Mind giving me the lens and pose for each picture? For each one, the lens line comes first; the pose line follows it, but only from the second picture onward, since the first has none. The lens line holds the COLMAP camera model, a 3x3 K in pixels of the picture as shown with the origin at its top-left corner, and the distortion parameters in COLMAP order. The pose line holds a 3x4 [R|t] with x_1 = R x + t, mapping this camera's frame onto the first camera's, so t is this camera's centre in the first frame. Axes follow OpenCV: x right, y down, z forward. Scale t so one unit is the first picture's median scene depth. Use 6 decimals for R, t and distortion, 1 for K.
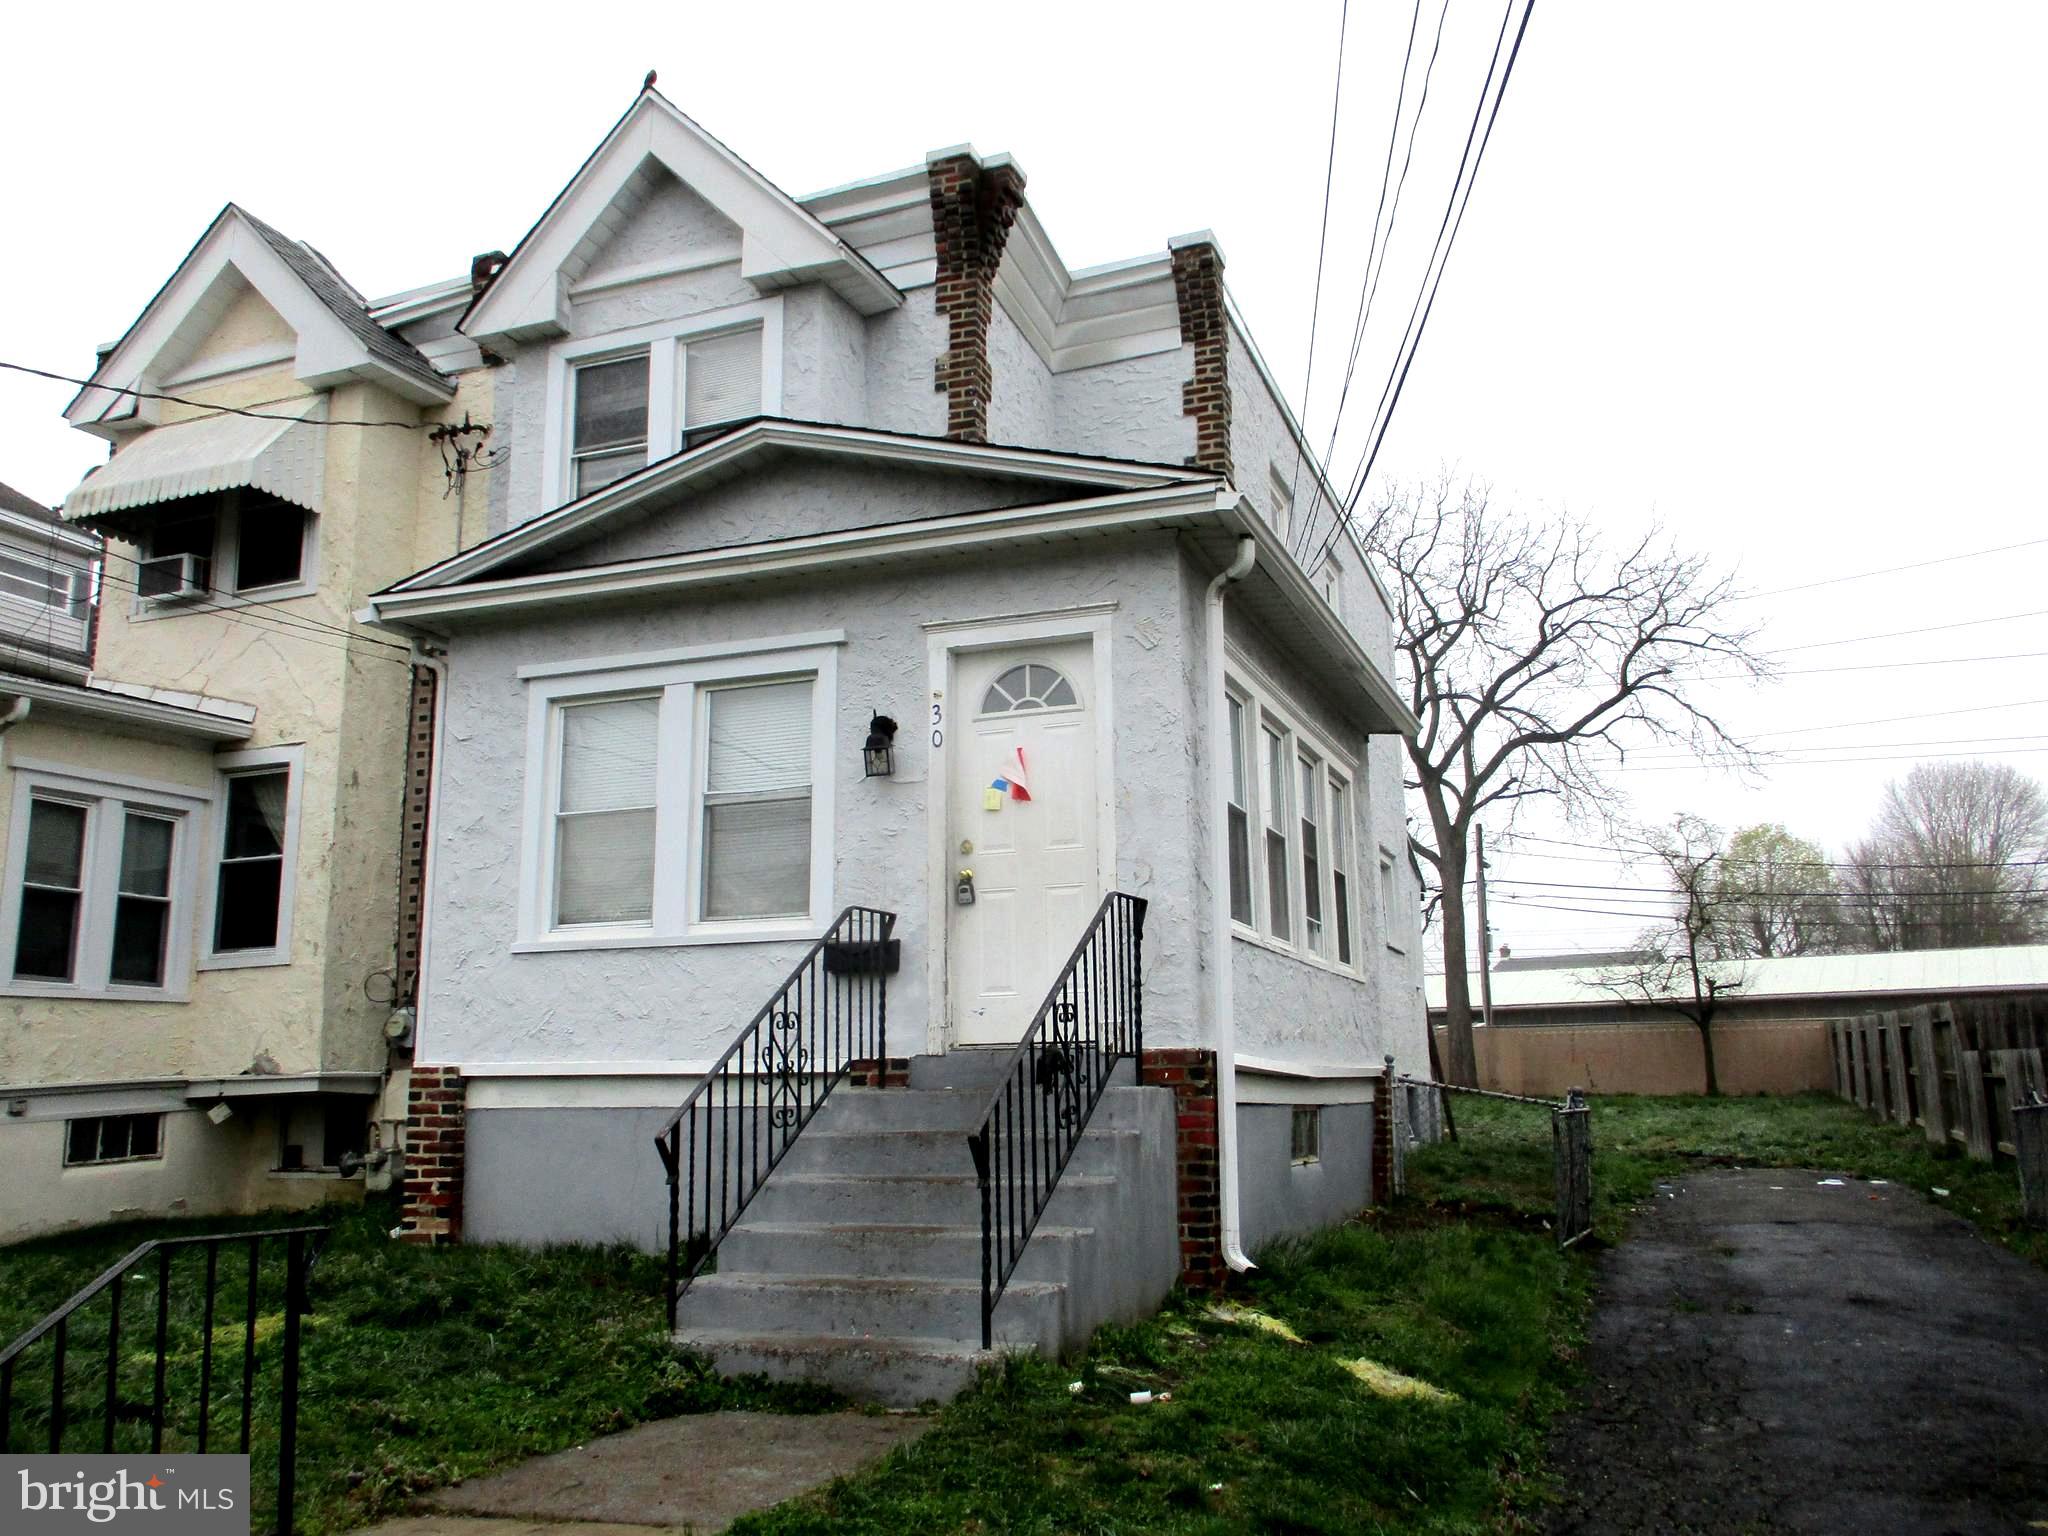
lens RADIAL K [[1701.1, 0, 1033.4], [0, 1701.1, 748.8], [0, 0, 1]] dist [-0.028642, 0.026537]
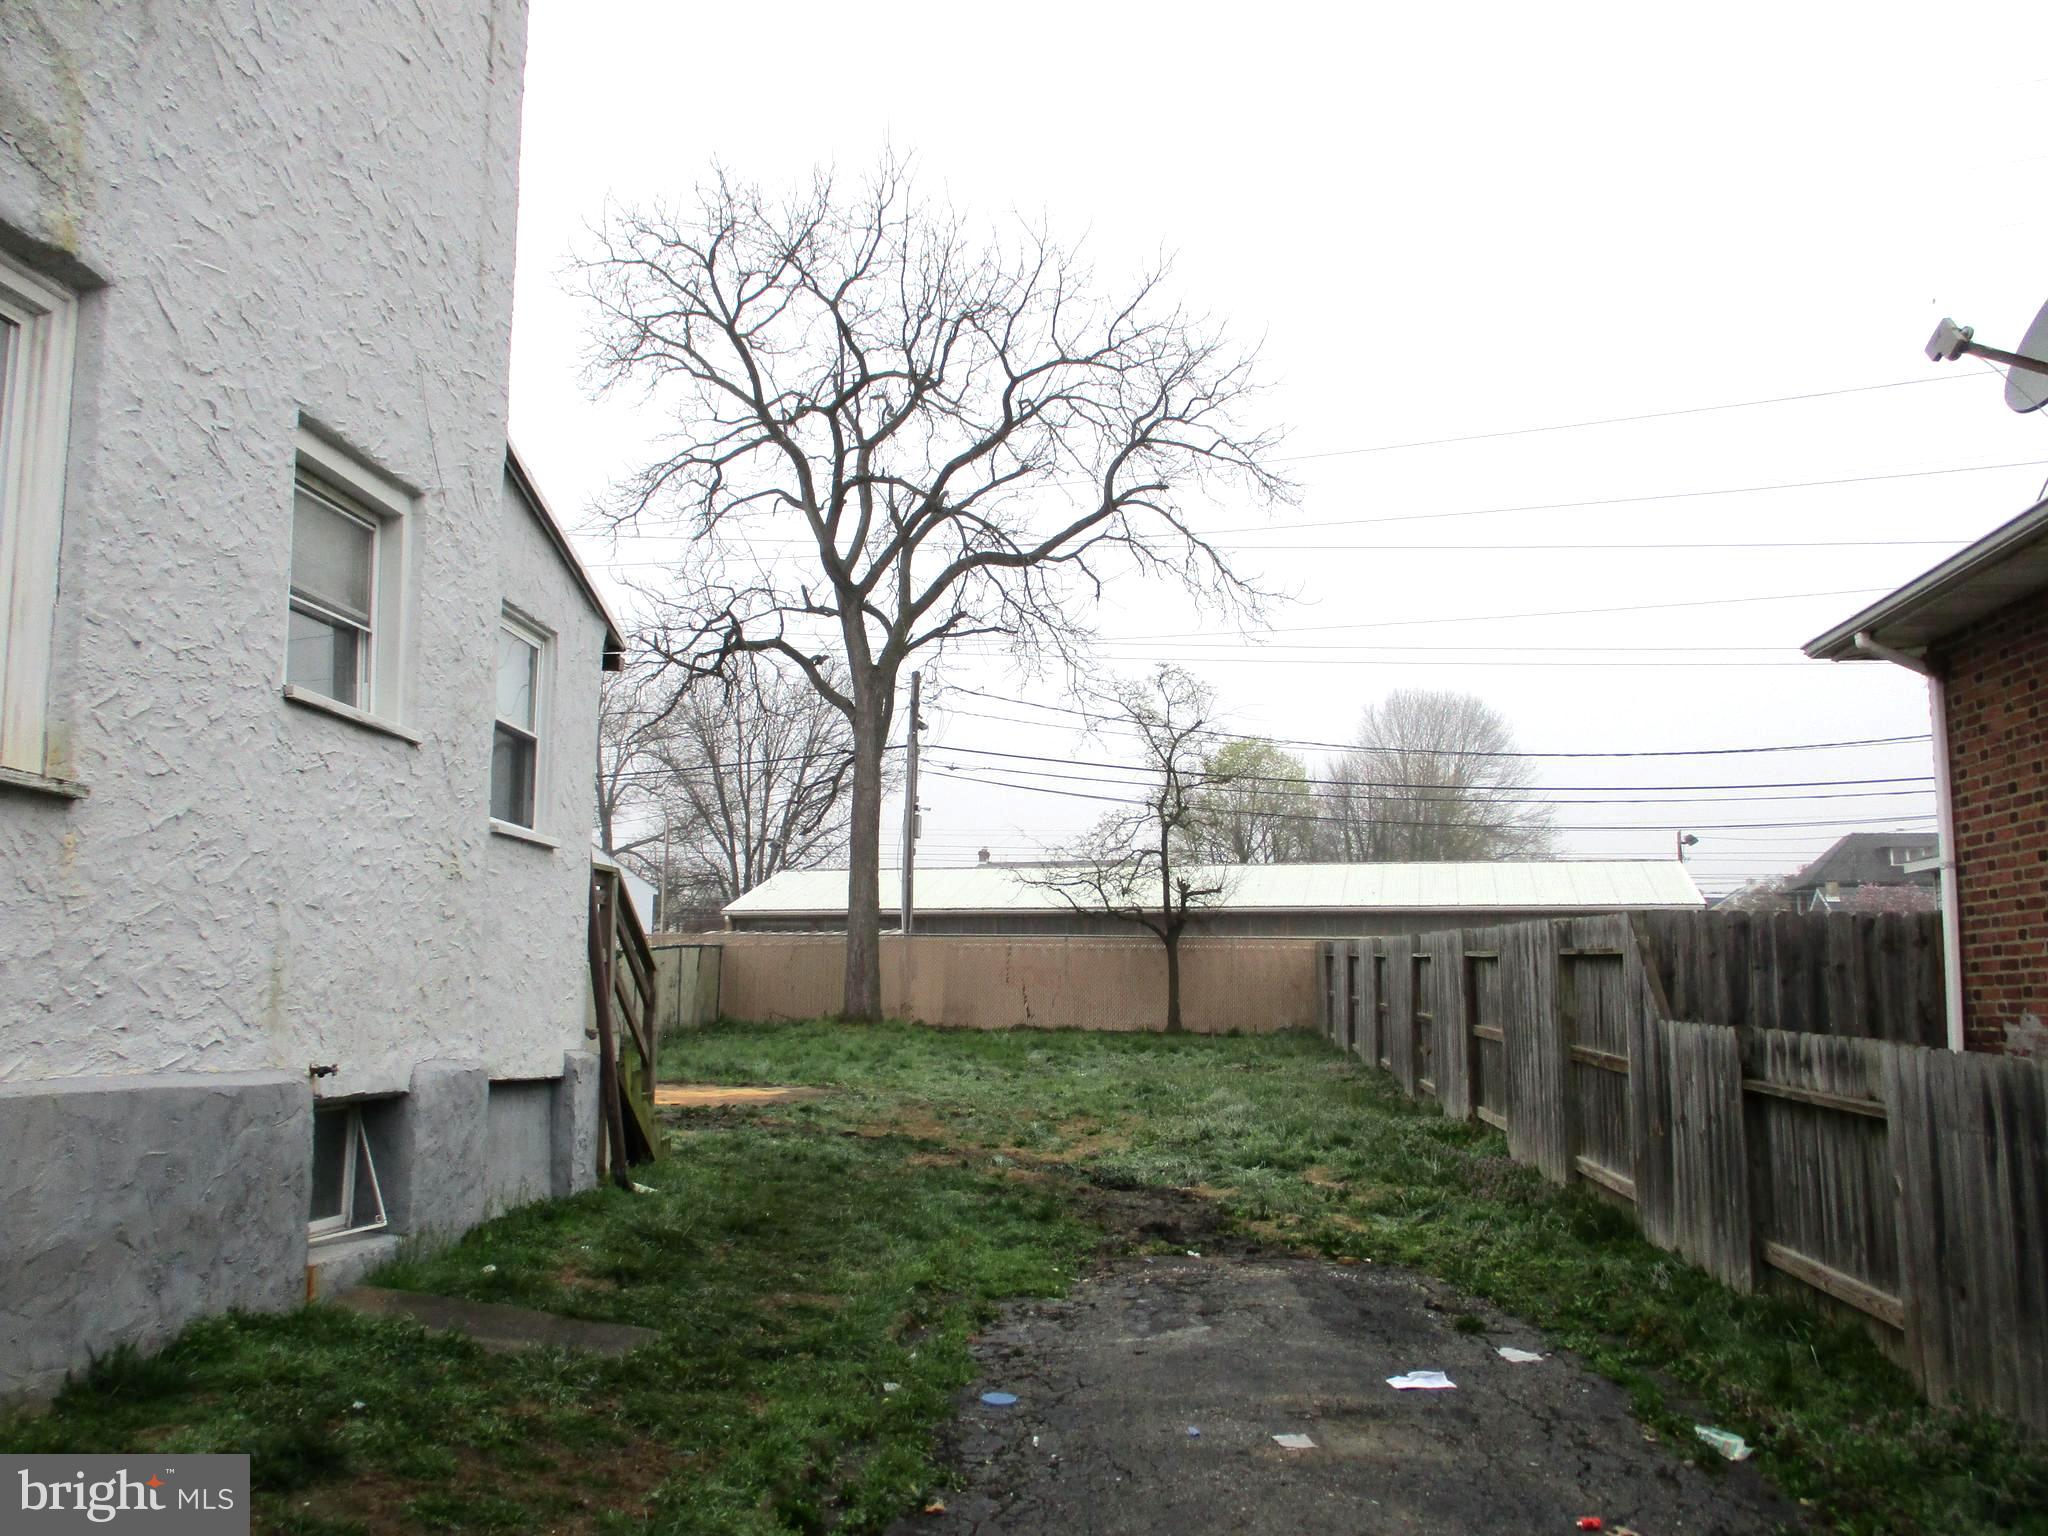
lens RADIAL K [[1701.1, 0, 1027.2], [0, 1701.1, 761.7], [0, 0, 1]] dist [-0.028642, 0.026537]
pose [[0.959670, 0.056626, 0.275365, 0.110910], [-0.074464, 0.995720, 0.054752, 0.042536], [-0.271086, -0.073048, 0.959779, 0.269951]]
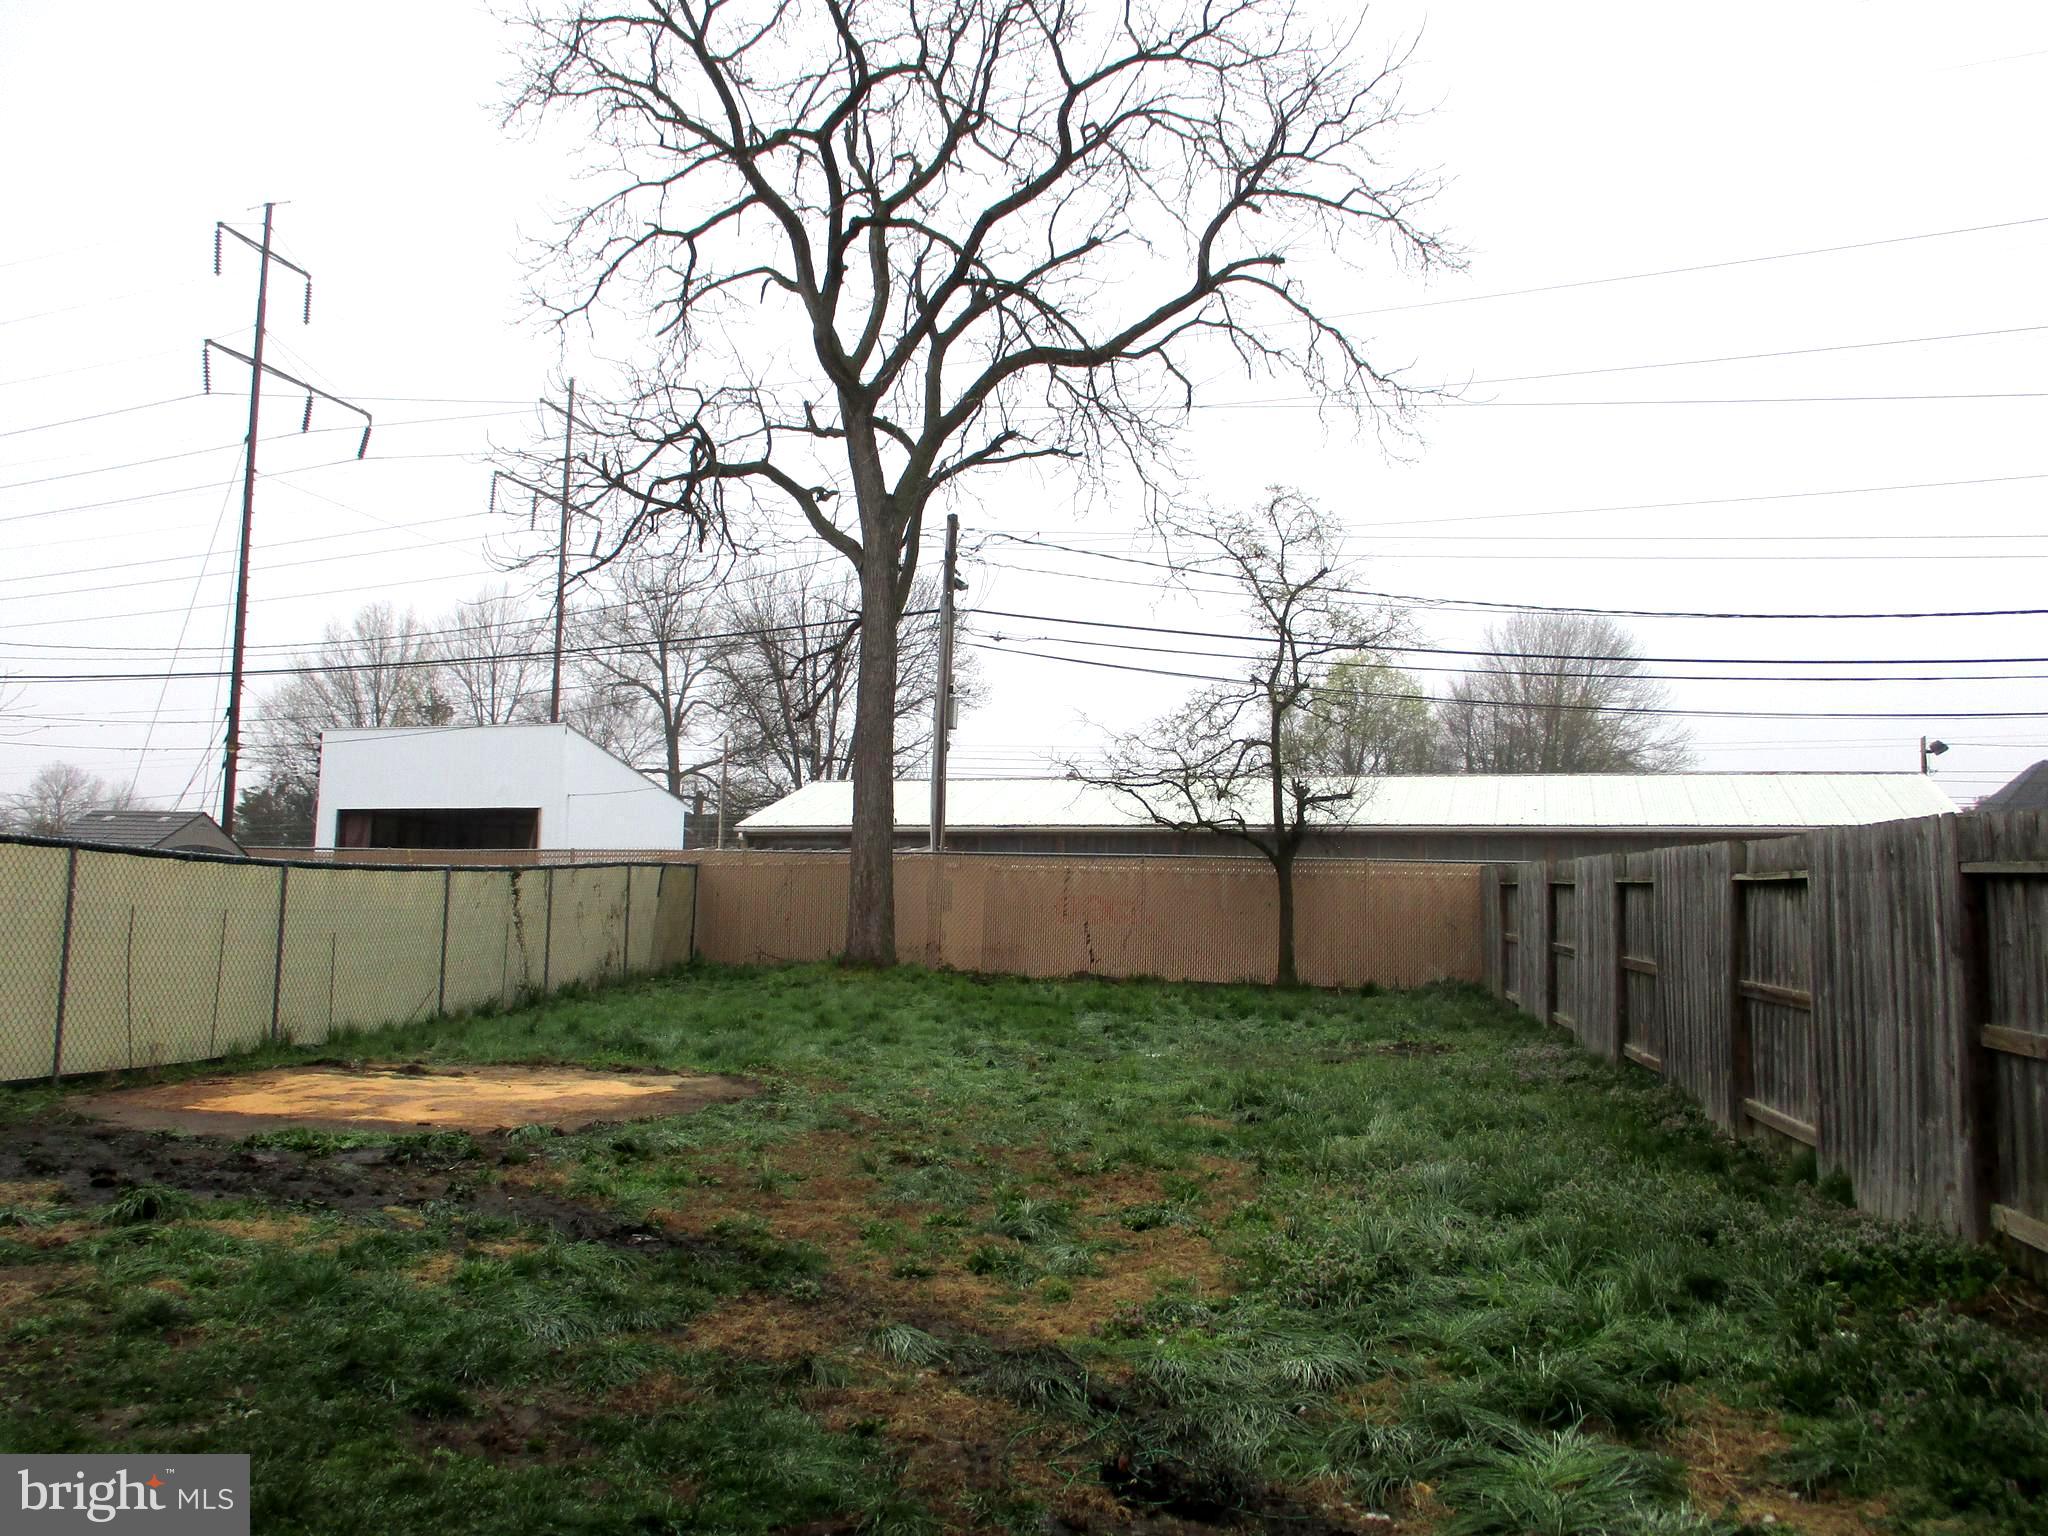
lens RADIAL K [[1701.1, 0, 1027.9], [0, 1701.1, 767.0], [0, 0, 1]] dist [-0.028642, 0.026537]
pose [[0.973837, 0.050840, 0.221488, 0.175919], [-0.074763, 0.992073, 0.101003, 0.076046], [-0.214597, -0.114919, 0.969918, 0.446878]]
